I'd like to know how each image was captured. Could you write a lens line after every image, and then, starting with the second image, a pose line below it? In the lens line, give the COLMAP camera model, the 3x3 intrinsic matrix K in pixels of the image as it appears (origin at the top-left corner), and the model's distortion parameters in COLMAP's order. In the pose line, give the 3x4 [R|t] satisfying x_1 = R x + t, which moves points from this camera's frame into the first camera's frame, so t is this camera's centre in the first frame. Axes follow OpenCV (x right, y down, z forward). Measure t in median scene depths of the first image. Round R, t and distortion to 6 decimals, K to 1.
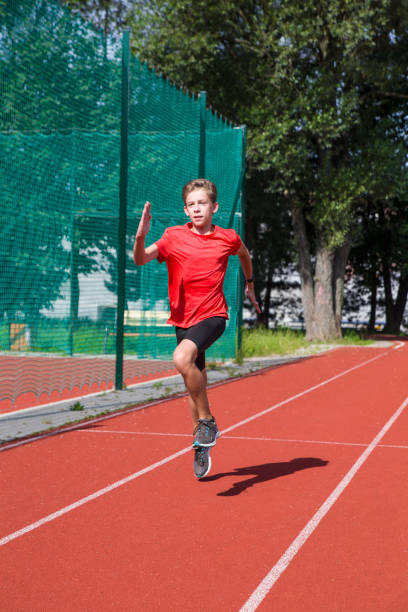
lens RADIAL K [[1190.7, 0, 204.0], [0, 1190.7, 306.0], [0, 0, 1]] dist [0.214313, 0.048566]
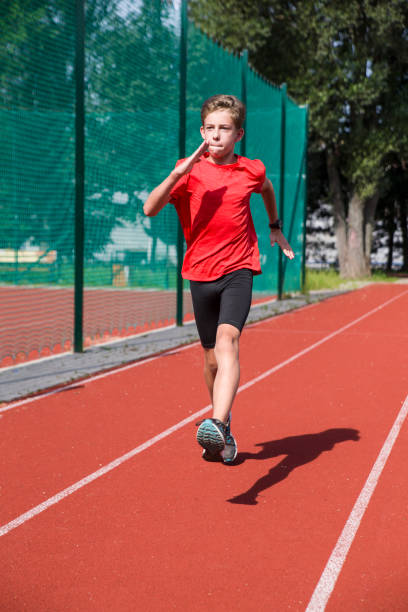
lens RADIAL K [[1190.7, 0, 204.0], [0, 1190.7, 306.0], [0, 0, 1]] dist [0.214313, 0.048566]
pose [[0.999974, -0.007099, -0.001066, -0.047461], [0.007142, 0.998829, 0.047860, -0.001147], [0.000725, -0.047866, 0.998853, -0.169844]]
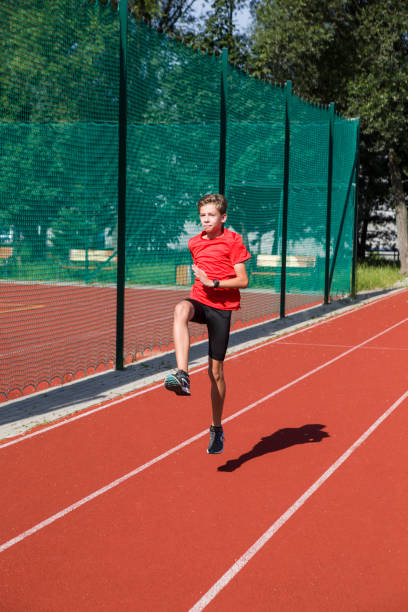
lens RADIAL K [[1194.7, 0, 204.0], [0, 1194.7, 306.0], [0, 0, 1]] dist [0.185360, 0.109237]
pose [[0.997462, 0.002144, -0.071169, -0.027015], [0.002615, 0.997768, 0.066720, -0.019989], [0.071153, -0.066737, 0.995230, -0.226364]]
